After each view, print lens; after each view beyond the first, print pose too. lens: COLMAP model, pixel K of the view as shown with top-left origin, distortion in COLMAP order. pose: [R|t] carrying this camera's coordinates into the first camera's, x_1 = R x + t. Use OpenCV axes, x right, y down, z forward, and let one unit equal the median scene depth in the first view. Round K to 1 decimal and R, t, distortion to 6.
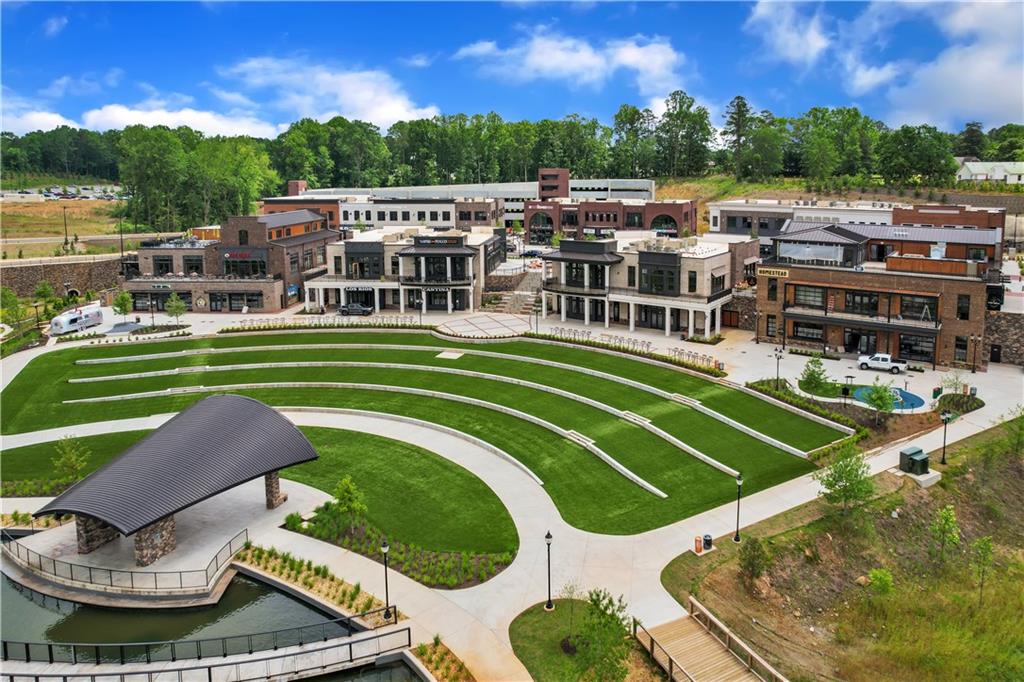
lens RADIAL K [[682.8, 0, 580.5], [0, 682.8, 248.0], [0, 0, 1]] dist [-0.008590, -0.000562]
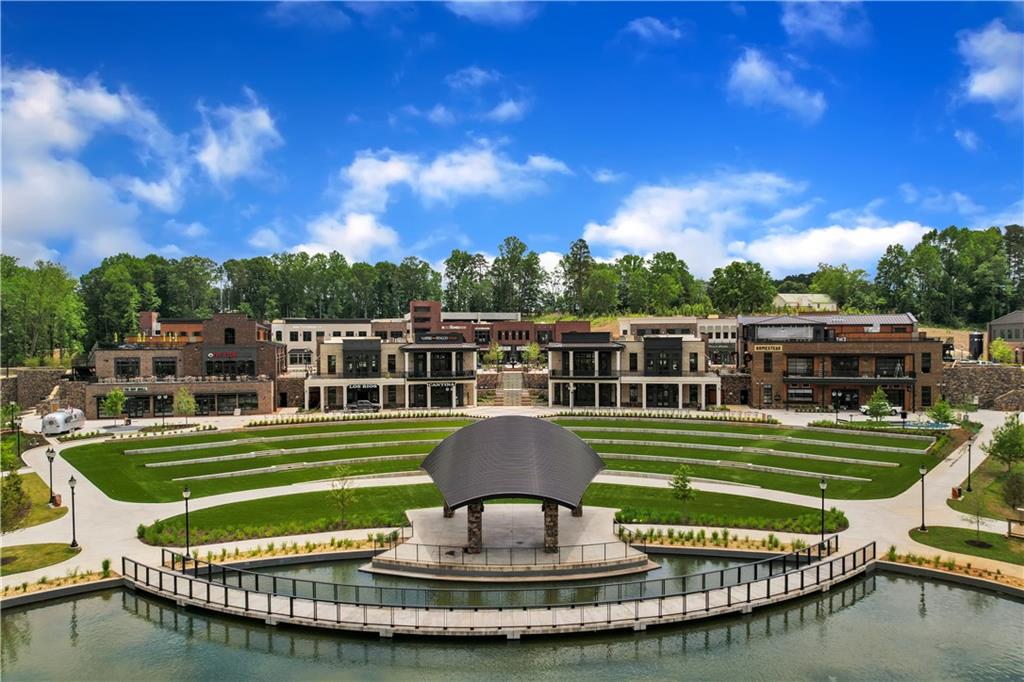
lens RADIAL K [[672.8, 0, 508.9], [0, 672.8, 356.8], [0, 0, 1]] dist [-0.023222, 0.001582]
pose [[0.956193, -0.016108, 0.292294, -0.403271], [0.042843, 0.995434, -0.085294, 0.108598], [-0.289585, 0.094080, 0.952517, 0.024211]]
